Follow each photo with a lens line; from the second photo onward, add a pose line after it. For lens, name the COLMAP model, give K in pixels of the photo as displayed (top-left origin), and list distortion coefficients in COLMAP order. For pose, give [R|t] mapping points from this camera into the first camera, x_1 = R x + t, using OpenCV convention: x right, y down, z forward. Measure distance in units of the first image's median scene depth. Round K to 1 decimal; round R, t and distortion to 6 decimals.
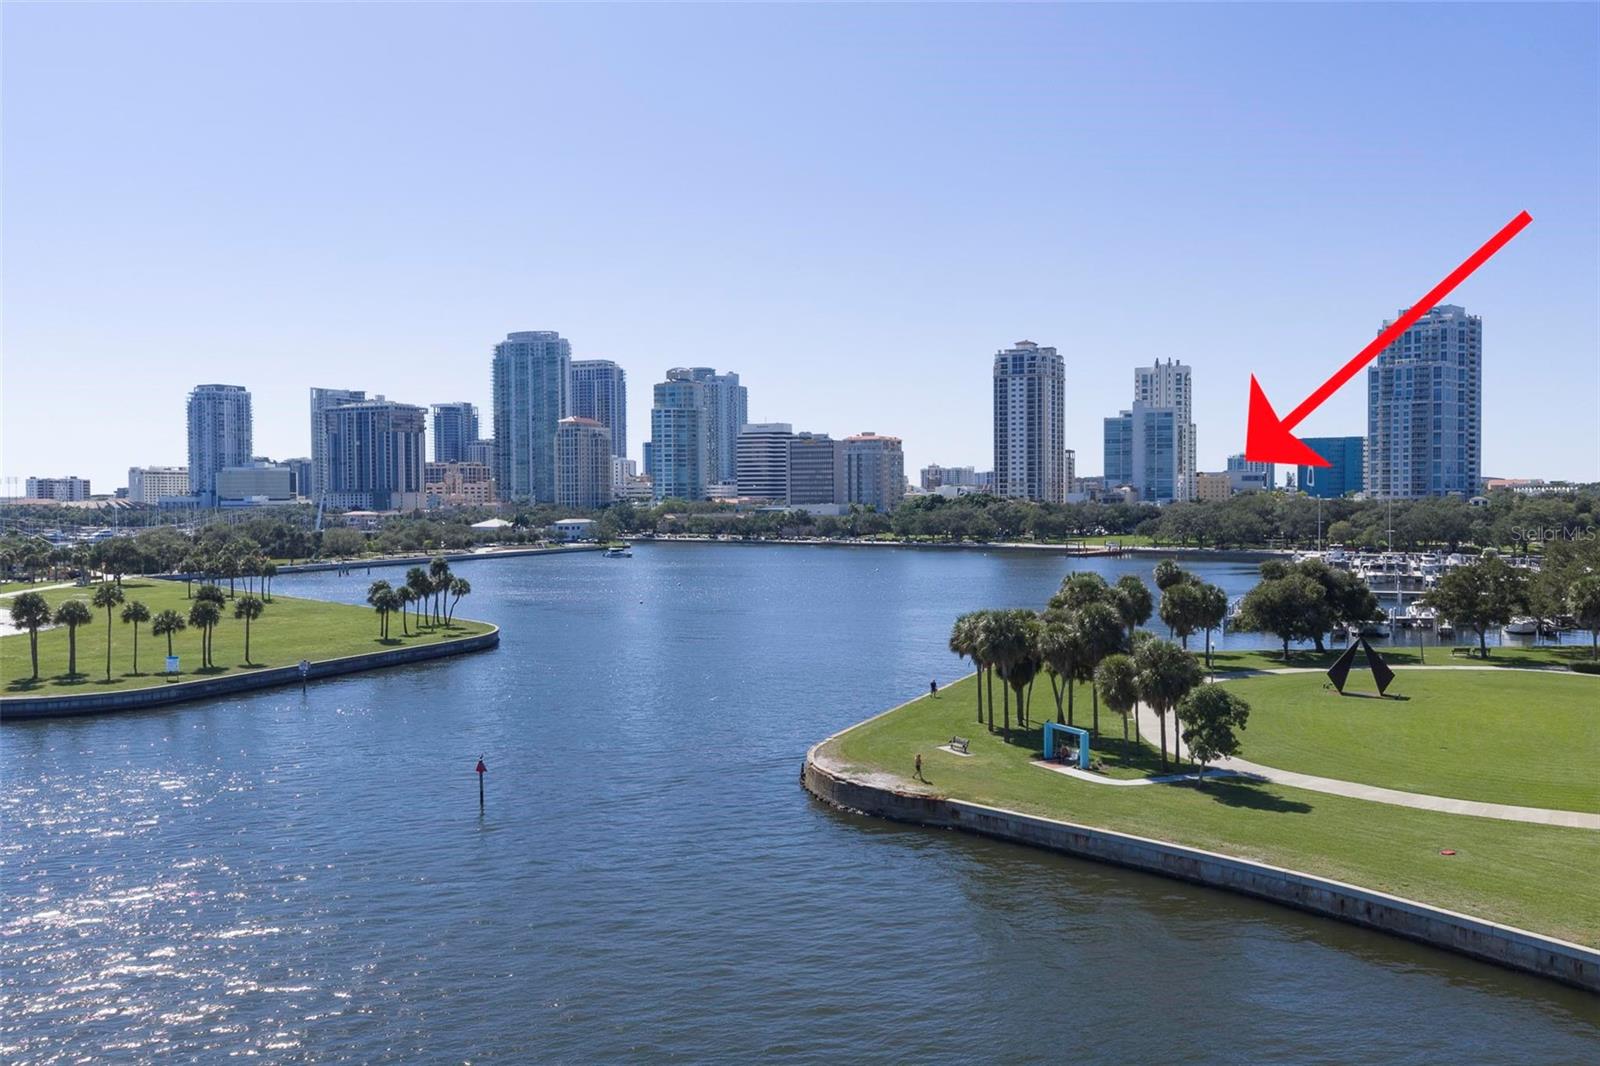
lens RADIAL K [[1337.4, 0, 804.0], [0, 1337.4, 539.7], [0, 0, 1]] dist [0.004848, -0.008470]
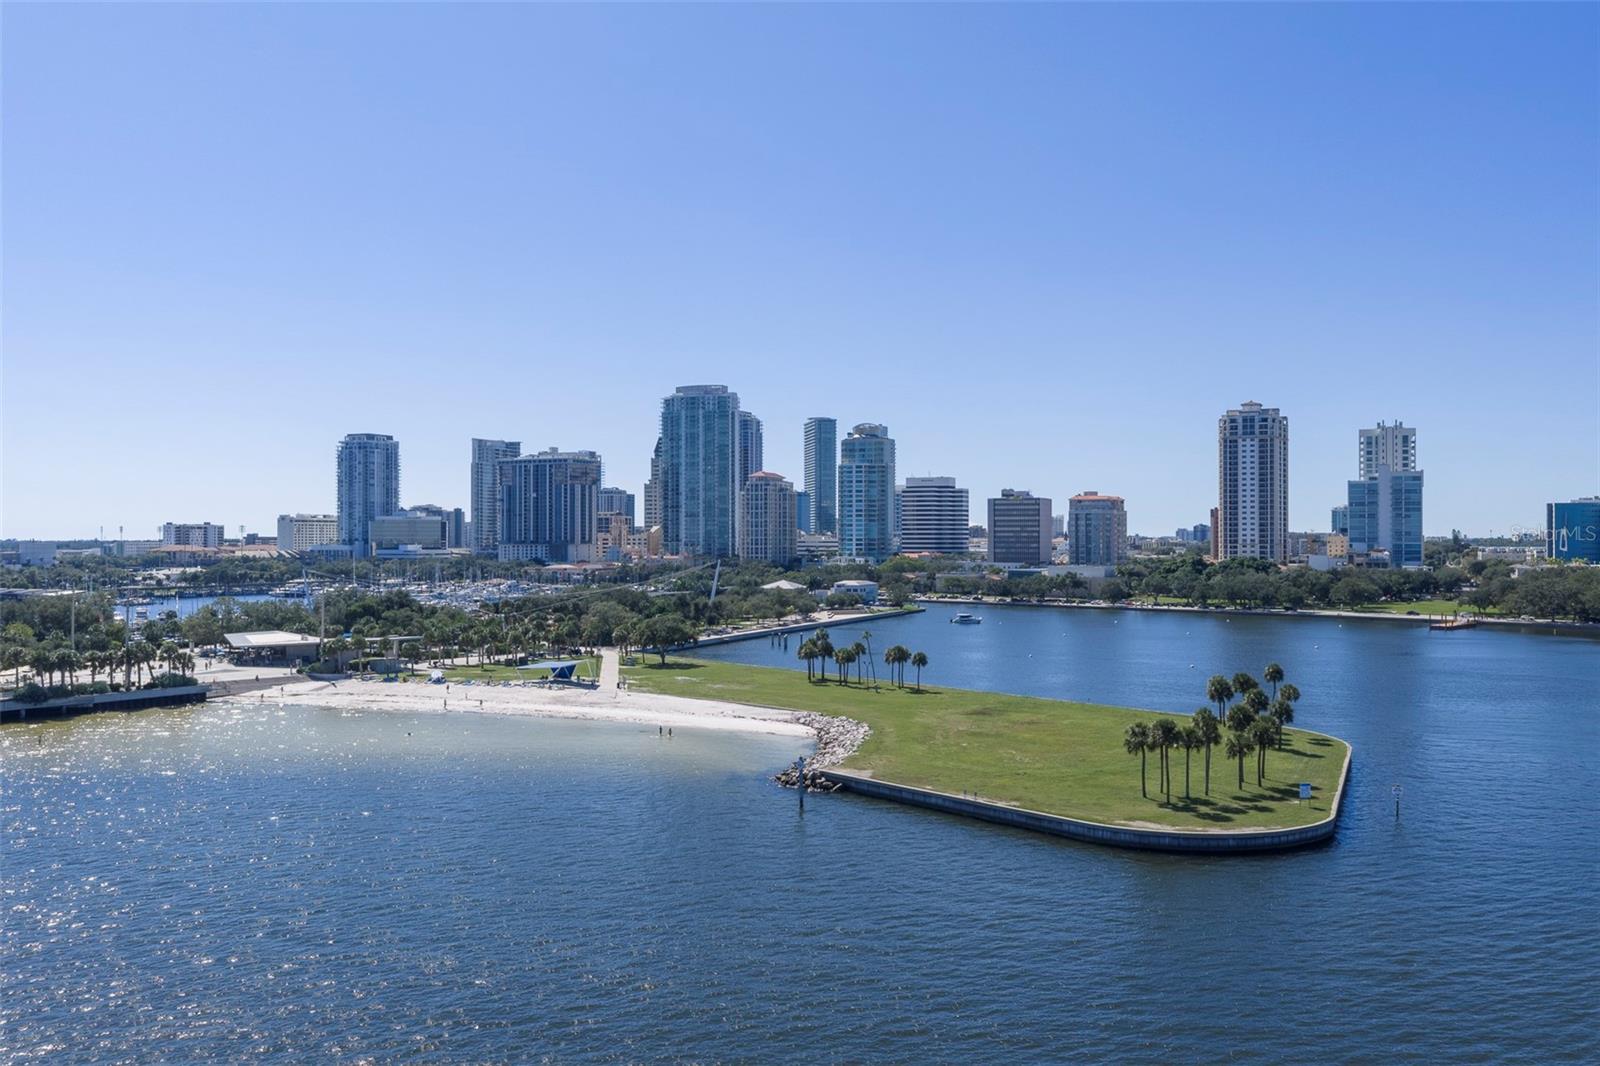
lens RADIAL K [[1337.4, 0, 796.6], [0, 1337.4, 530.0], [0, 0, 1]] dist [0.004848, -0.008470]
pose [[0.999903, 0.007733, -0.011570, -0.123414], [-0.008172, 0.999227, -0.038454, -0.008708], [0.011264, 0.038545, 0.999193, -0.001439]]
